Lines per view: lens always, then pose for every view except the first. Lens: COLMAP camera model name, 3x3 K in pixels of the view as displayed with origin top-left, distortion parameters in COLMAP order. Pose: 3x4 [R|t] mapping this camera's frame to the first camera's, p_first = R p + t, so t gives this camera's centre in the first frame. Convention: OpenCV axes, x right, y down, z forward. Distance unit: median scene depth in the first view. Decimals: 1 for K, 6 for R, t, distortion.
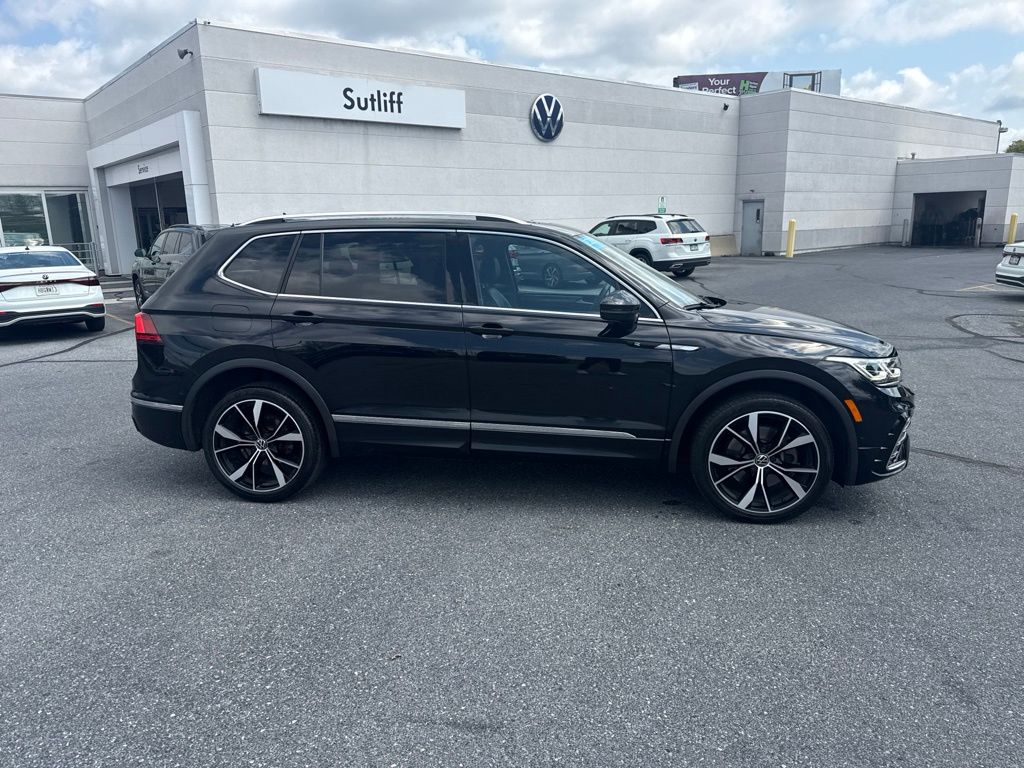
lens RADIAL K [[726.7, 0, 507.3], [0, 726.7, 387.7], [0, 0, 1]] dist [0.031795, -0.041144]
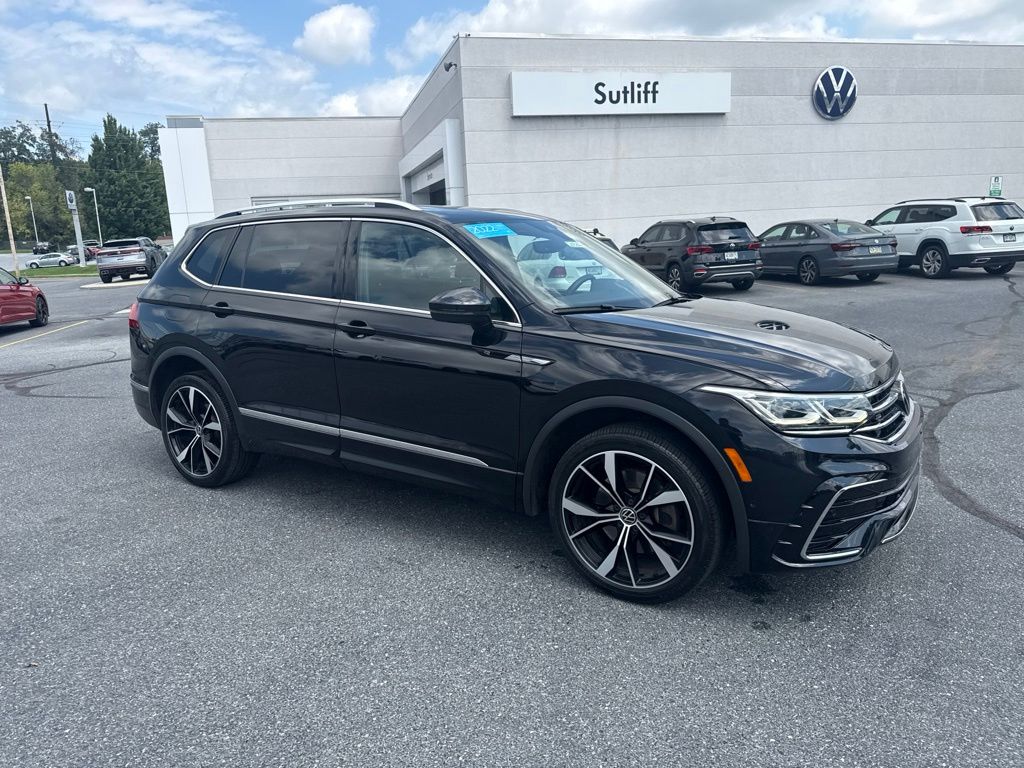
lens RADIAL K [[726.8, 0, 507.8], [0, 726.8, 376.7], [0, 0, 1]] dist [0.034546, -0.043566]
pose [[0.905889, 0.067096, -0.418167, 0.108097], [-0.071098, 0.997451, 0.006023, -0.007830], [0.417505, 0.024275, 0.908350, 0.052729]]
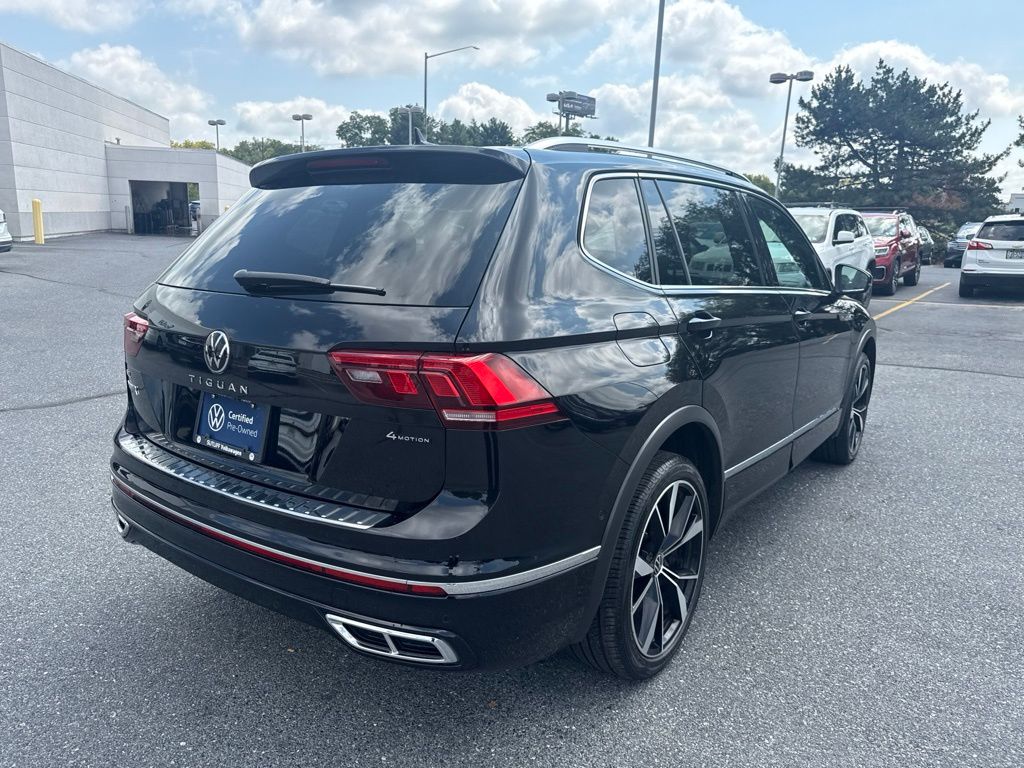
lens RADIAL K [[726.7, 0, 507.3], [0, 726.7, 387.7], [0, 0, 1]] dist [0.031795, -0.041144]
pose [[0.467132, -0.162370, 0.869151, -0.185997], [0.150194, 0.983280, 0.102968, -0.027415], [-0.871338, 0.082442, 0.483708, 0.182317]]
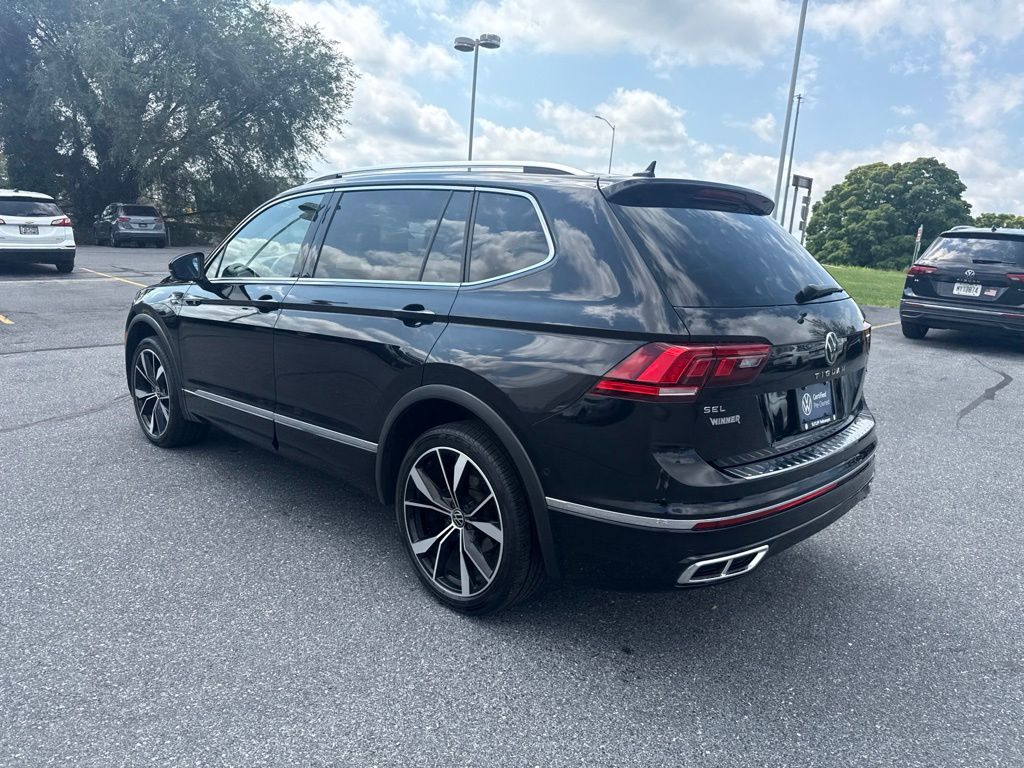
lens RADIAL K [[726.7, 0, 507.3], [0, 726.7, 387.7], [0, 0, 1]] dist [0.031795, -0.041144]
pose [[-0.803261, -0.140263, 0.578876, -0.146678], [0.082538, 0.936288, 0.341397, -0.070404], [-0.589880, 0.322010, -0.740507, 0.397374]]
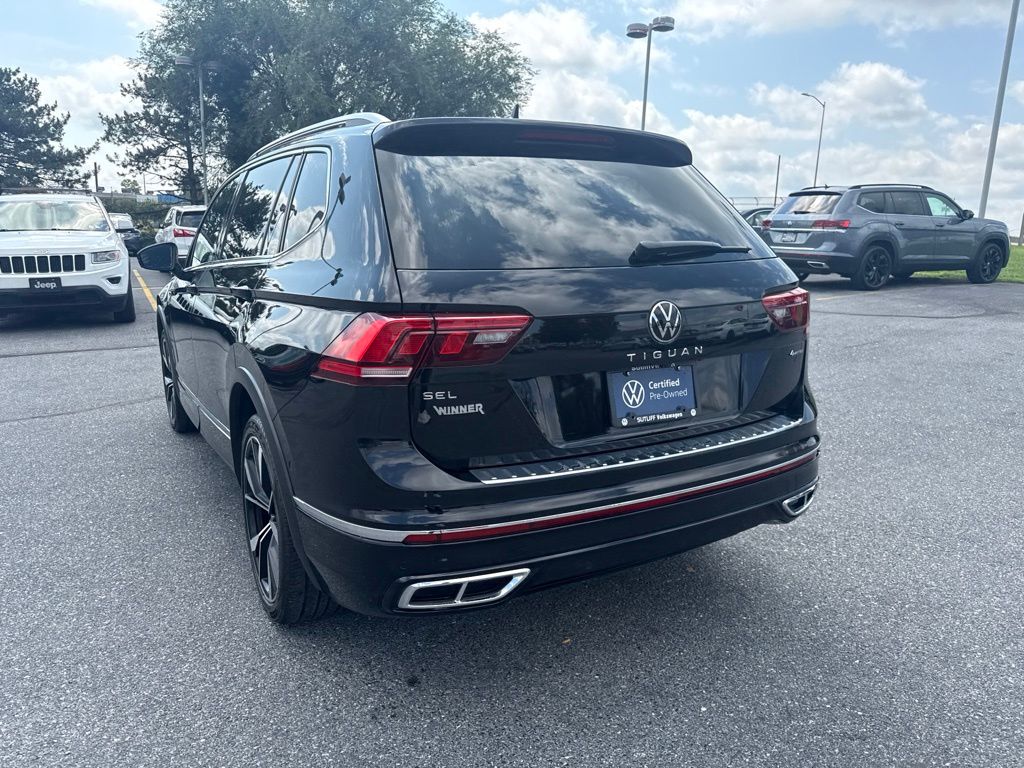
lens RADIAL K [[731.7, 0, 512.0], [0, 731.7, 384.0], [0, 0, 1]] dist [0.026508, -0.035104]
pose [[-0.616550, -0.145394, 0.773775, -0.183373], [0.160230, 0.939061, 0.304124, -0.053819], [-0.770839, 0.311489, -0.555681, 0.339623]]
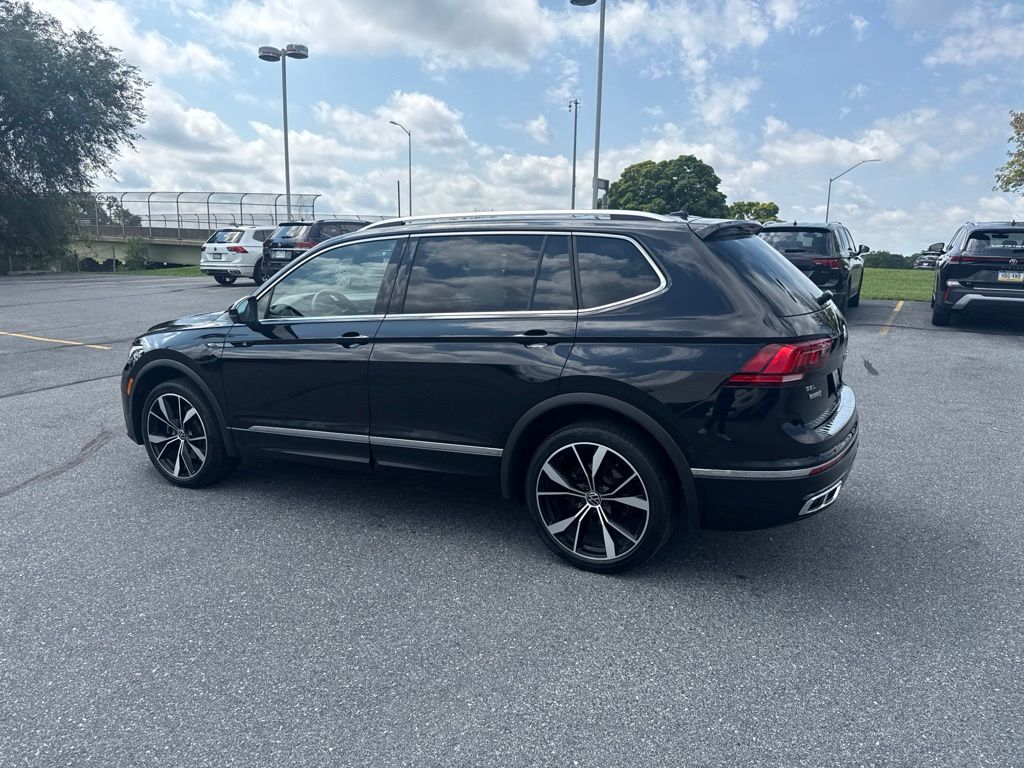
lens RADIAL K [[720.0, 0, 507.4], [0, 720.0, 389.7], [0, 0, 1]] dist [0.069175, -0.100256]
pose [[-0.936201, -0.046653, 0.348355, -0.101447], [0.089859, 0.926437, 0.365568, -0.089225], [-0.339784, 0.373548, -0.863139, 0.454089]]
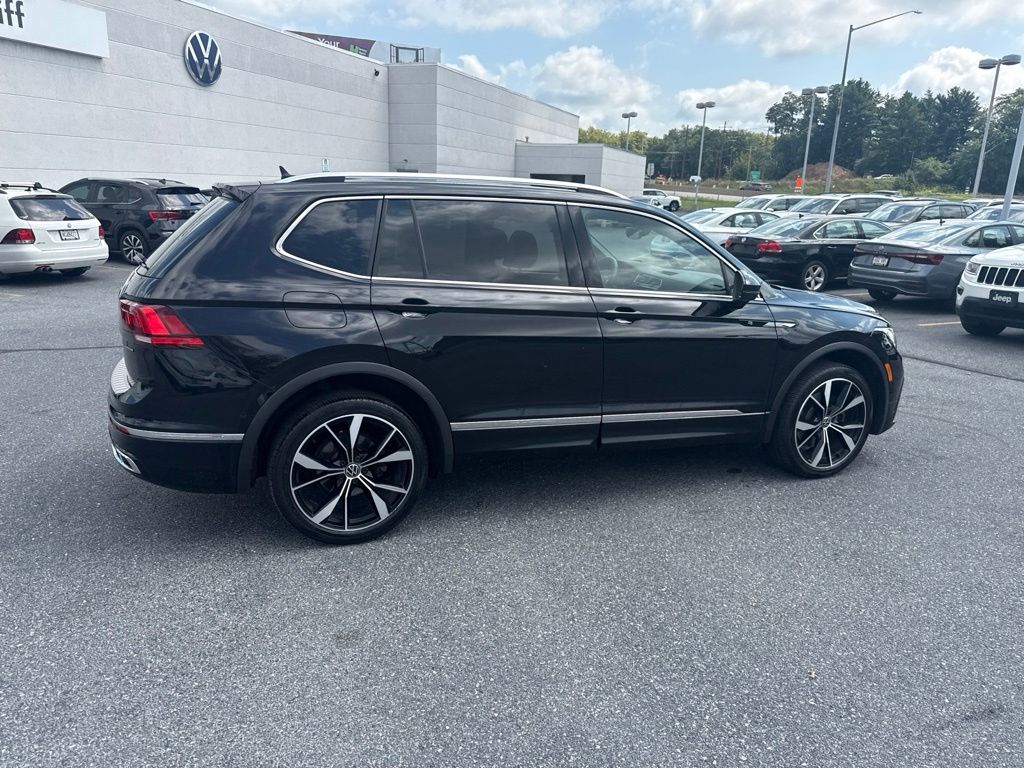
lens RADIAL K [[730.5, 0, 509.5], [0, 730.5, 380.2], [0, 0, 1]] dist [0.020096, -0.022729]
pose [[0.859504, -0.079181, 0.504958, -0.128137], [0.060284, 0.996737, 0.053684, -0.011043], [-0.507561, -0.015701, 0.861473, 0.054358]]
